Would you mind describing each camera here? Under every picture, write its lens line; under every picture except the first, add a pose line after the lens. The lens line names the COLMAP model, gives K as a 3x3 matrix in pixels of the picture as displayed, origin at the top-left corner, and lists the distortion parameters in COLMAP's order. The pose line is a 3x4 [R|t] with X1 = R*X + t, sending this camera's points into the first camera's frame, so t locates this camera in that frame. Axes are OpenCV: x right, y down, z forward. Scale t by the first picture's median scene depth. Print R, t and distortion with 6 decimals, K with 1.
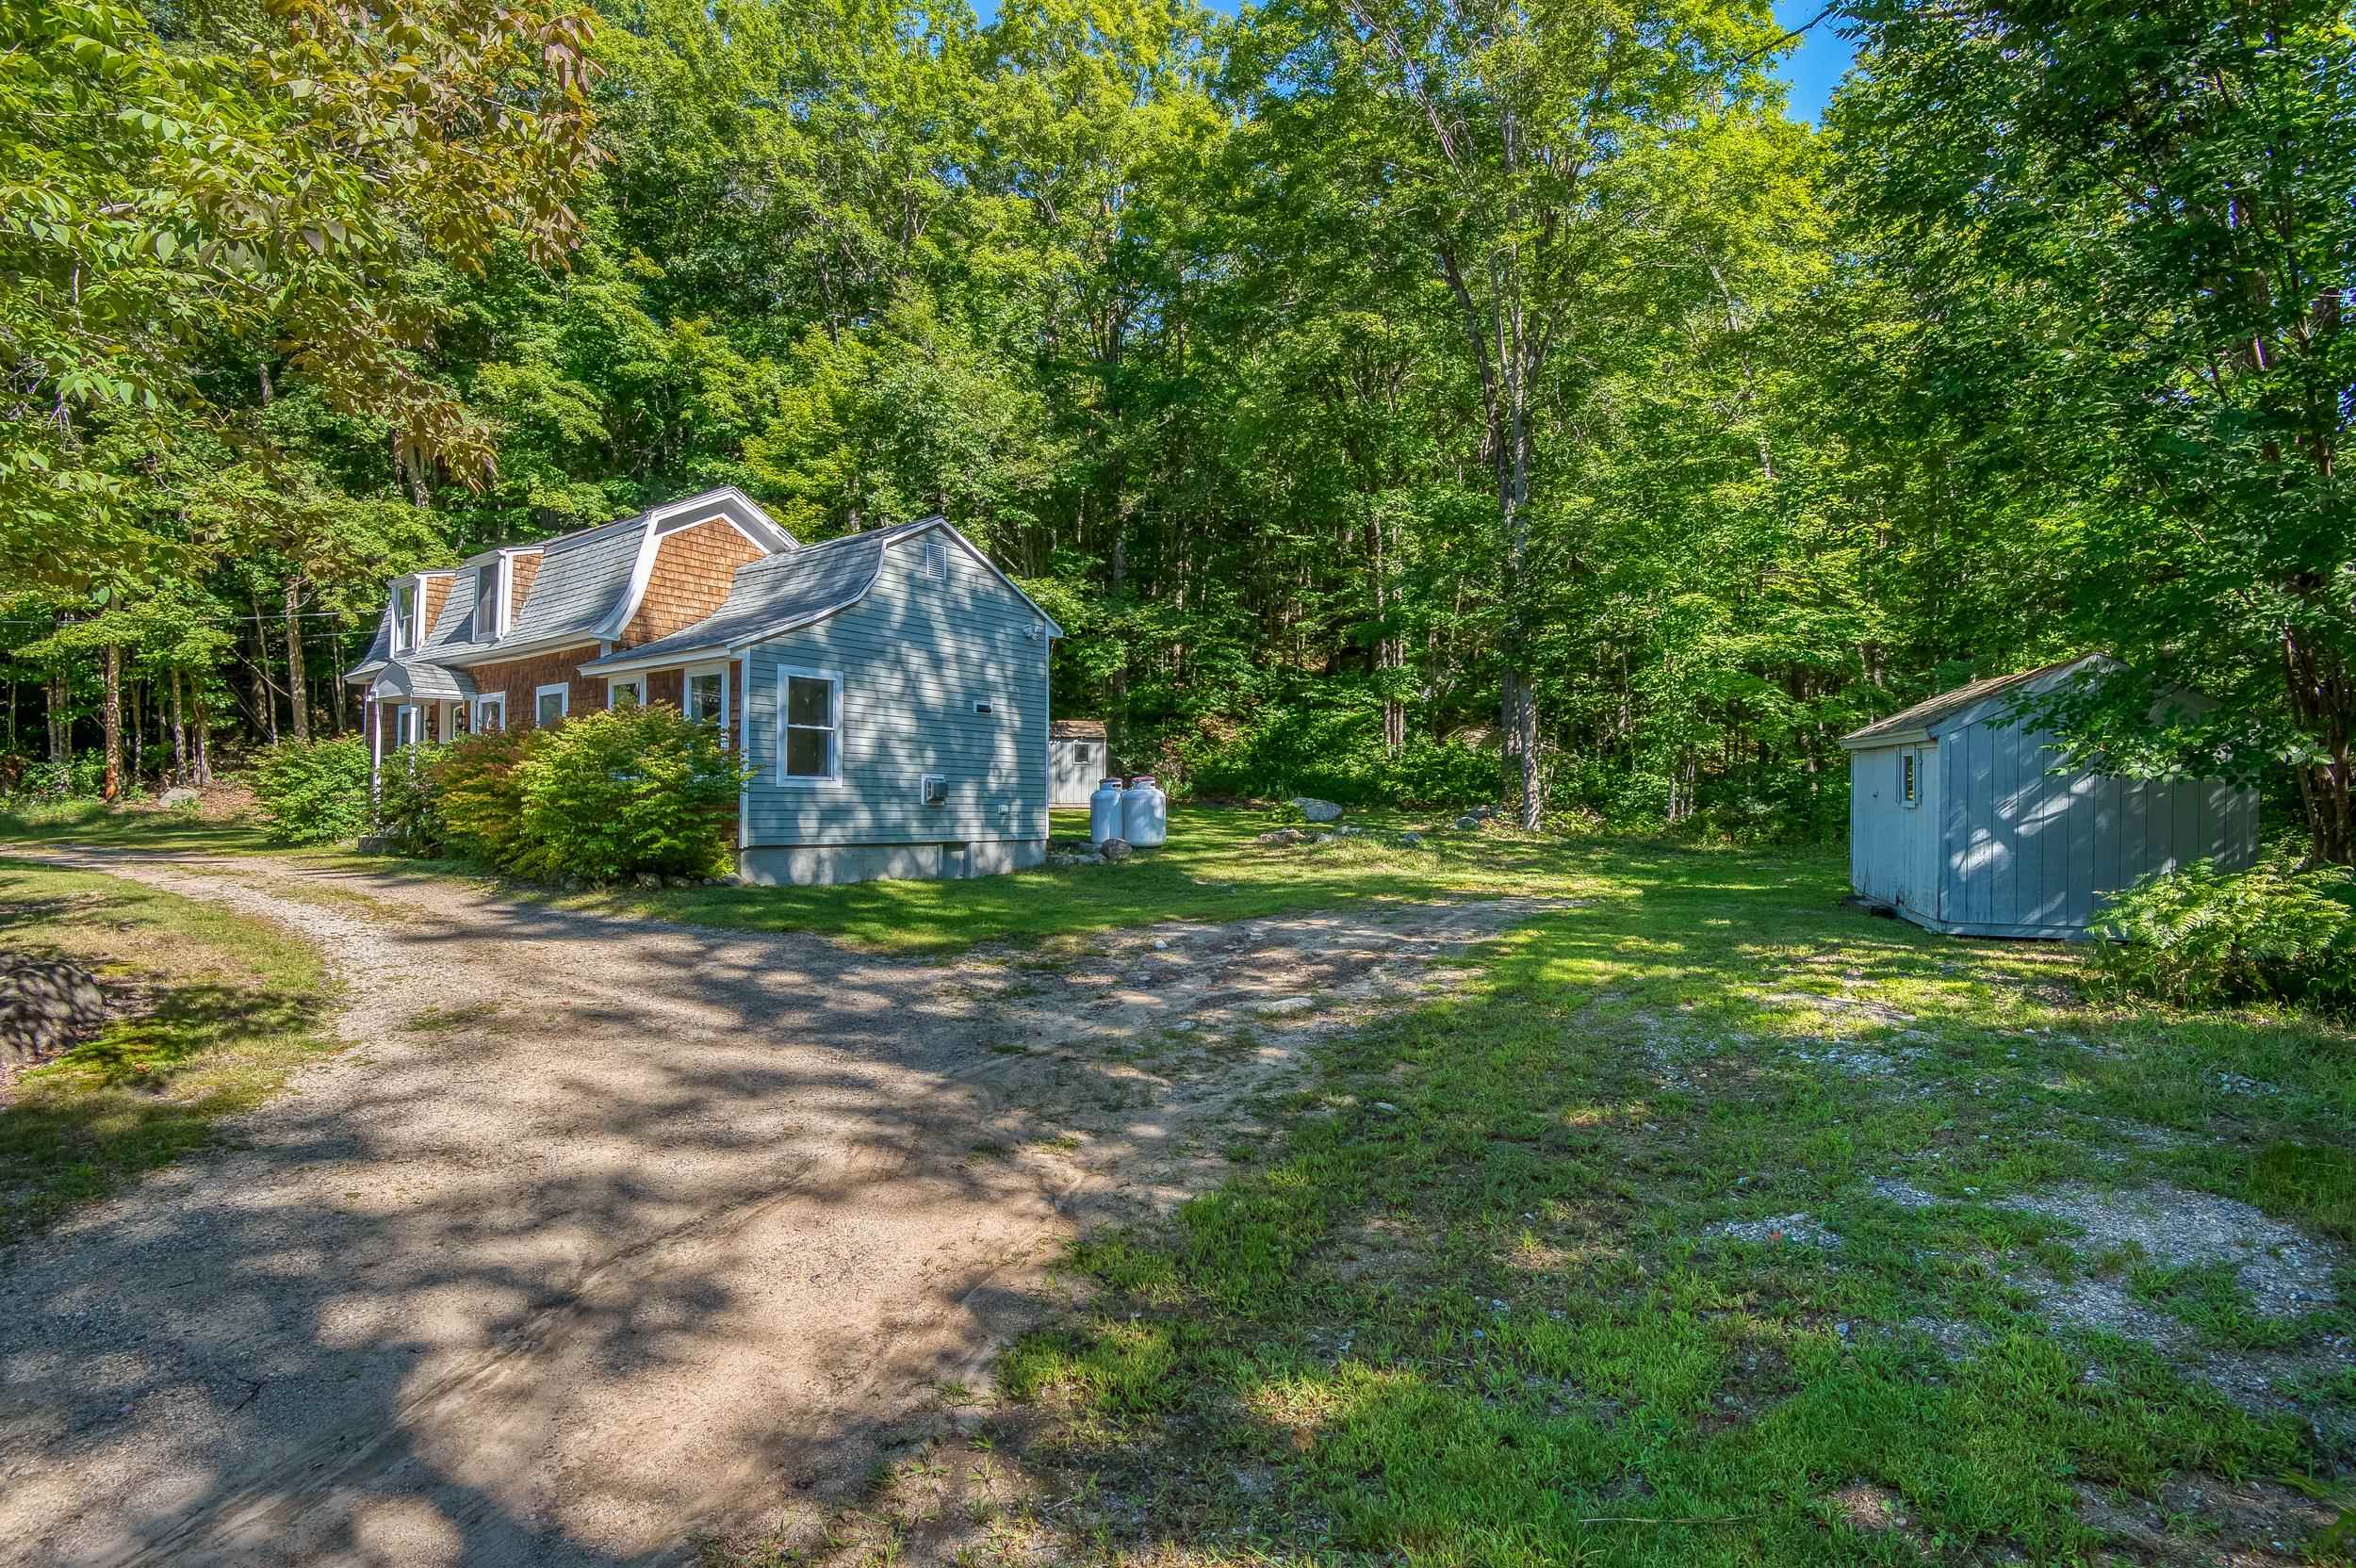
lens RADIAL K [[1113.7, 0, 1179.0], [0, 1113.7, 768.1], [0, 0, 1]] dist [-0.003198, -0.032703]
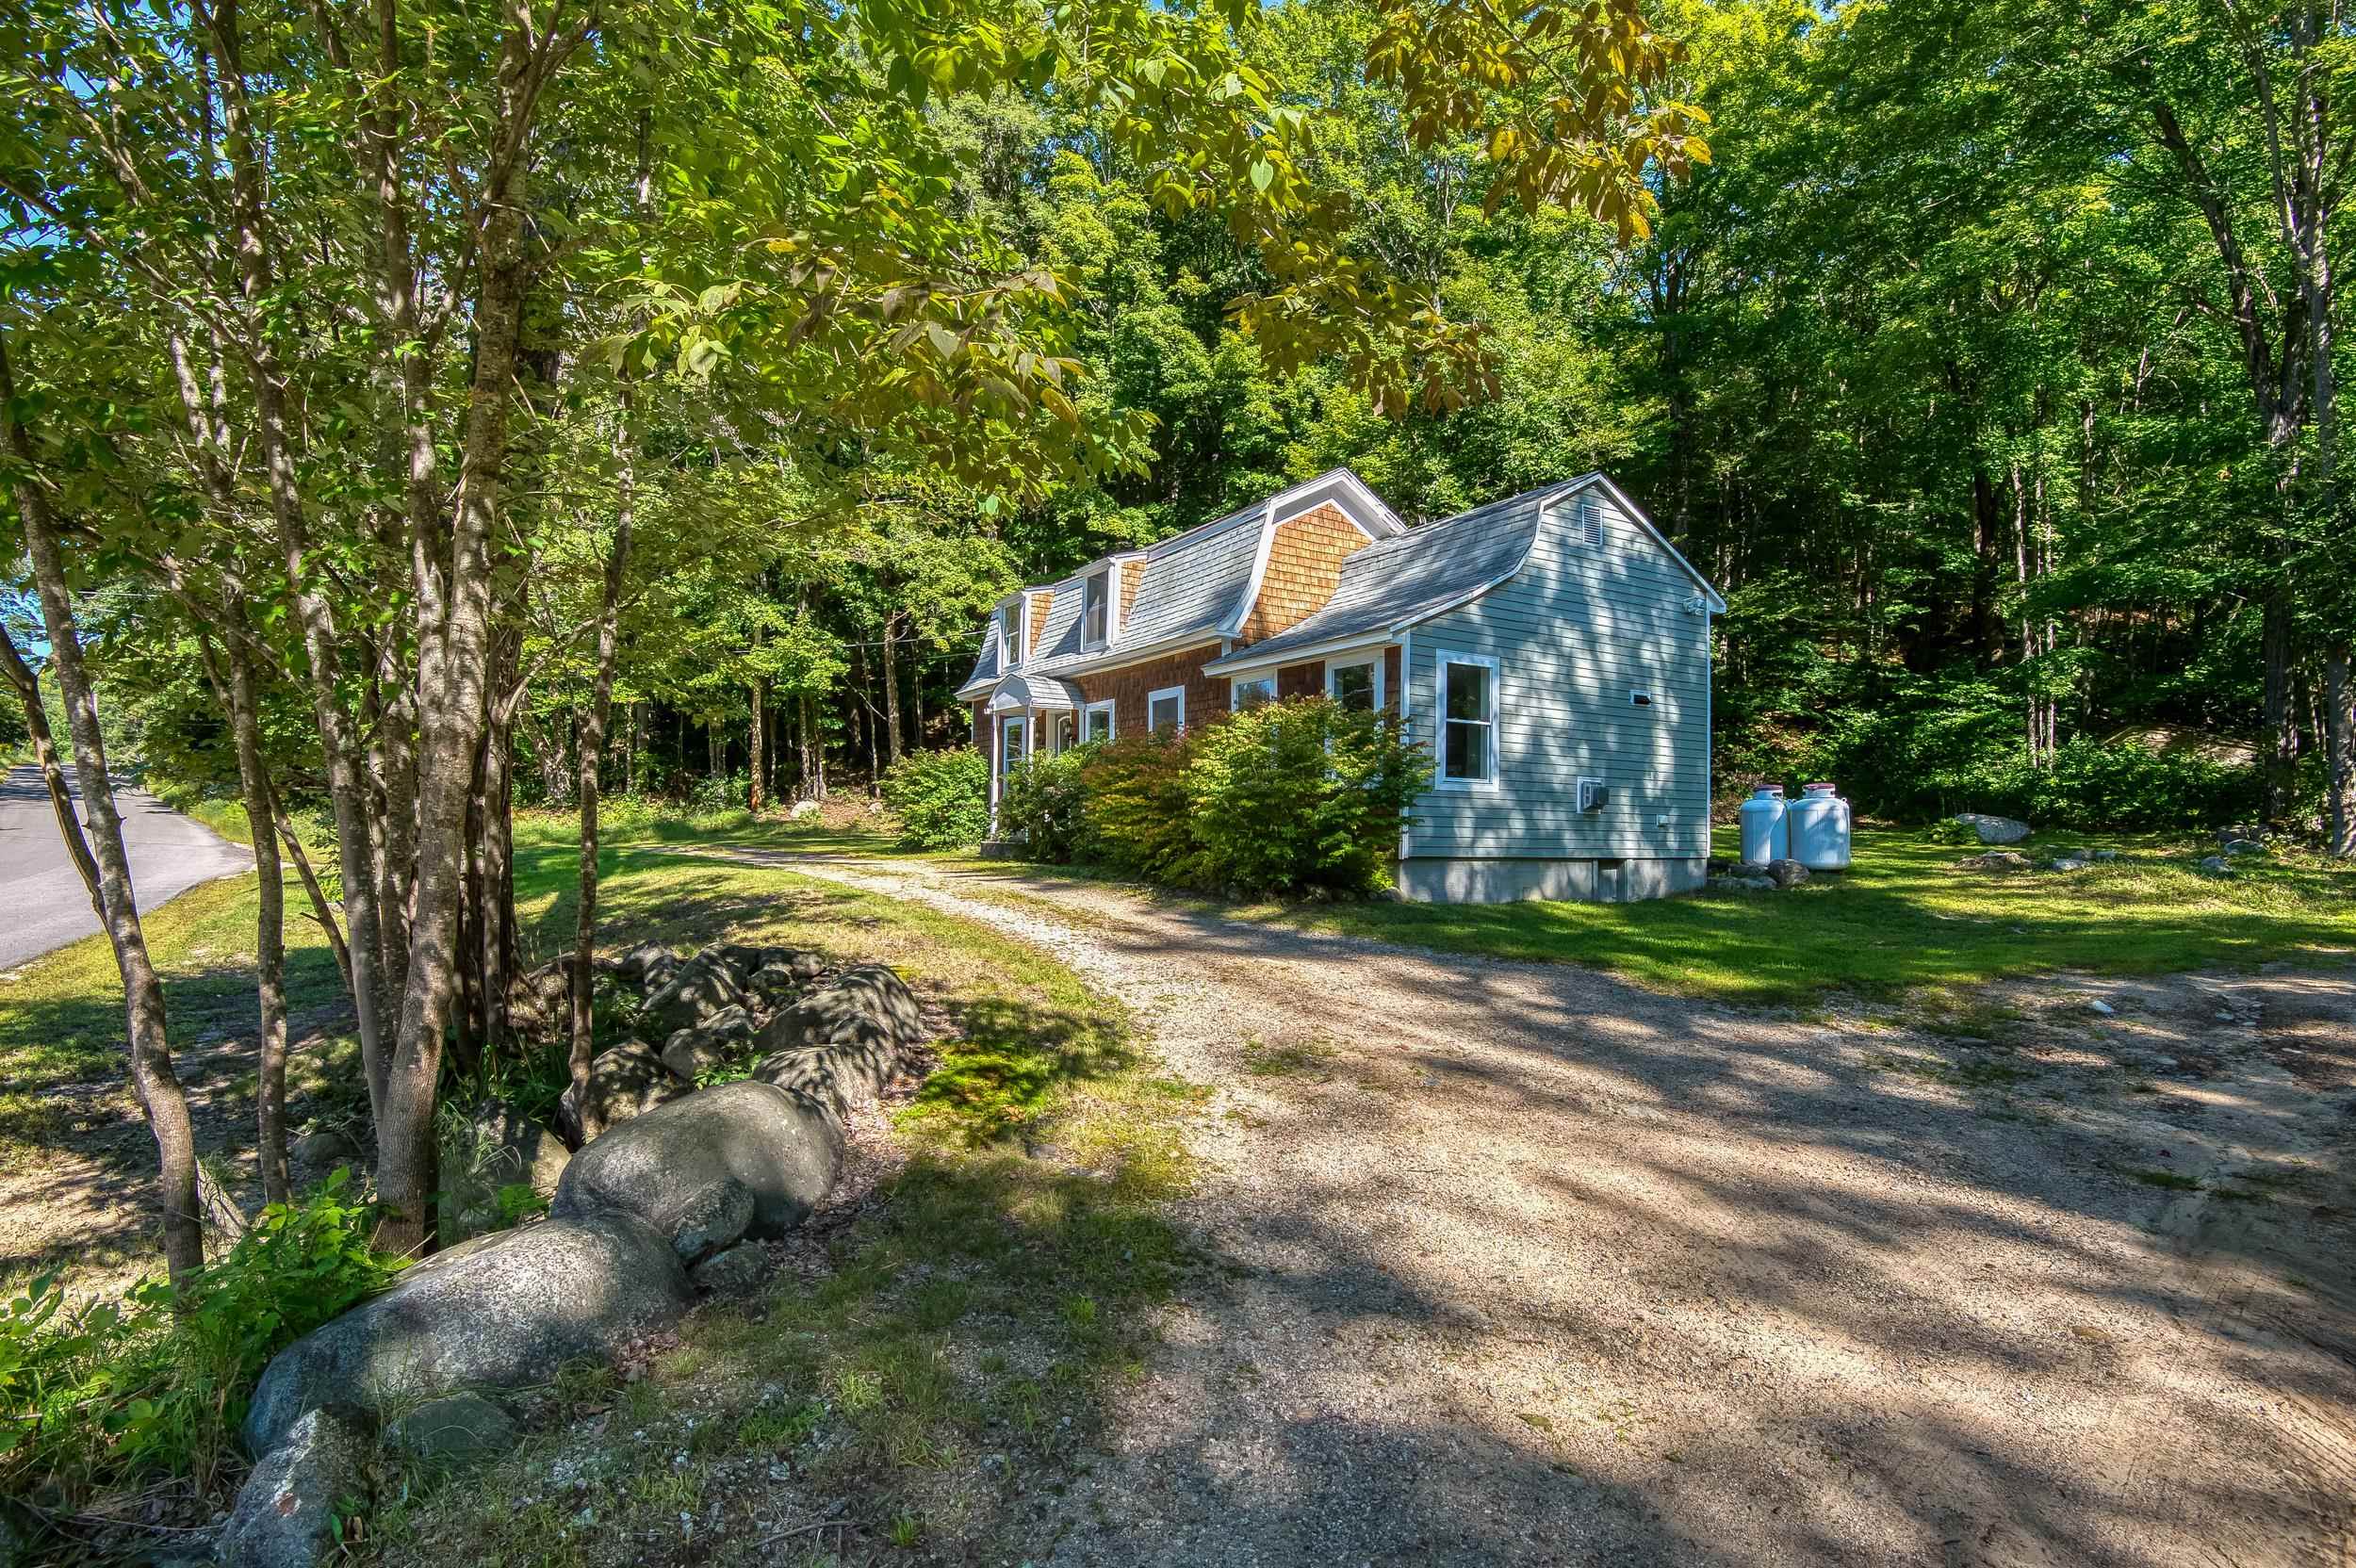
lens RADIAL K [[1100.2, 0, 1178.0], [0, 1100.2, 784.0], [0, 0, 1]] dist [0.000117, -0.019896]
pose [[0.927798, -0.004542, -0.373054, -0.179181], [0.002140, 0.999974, -0.006851, 0.014139], [0.373076, 0.005558, 0.927784, 0.096928]]
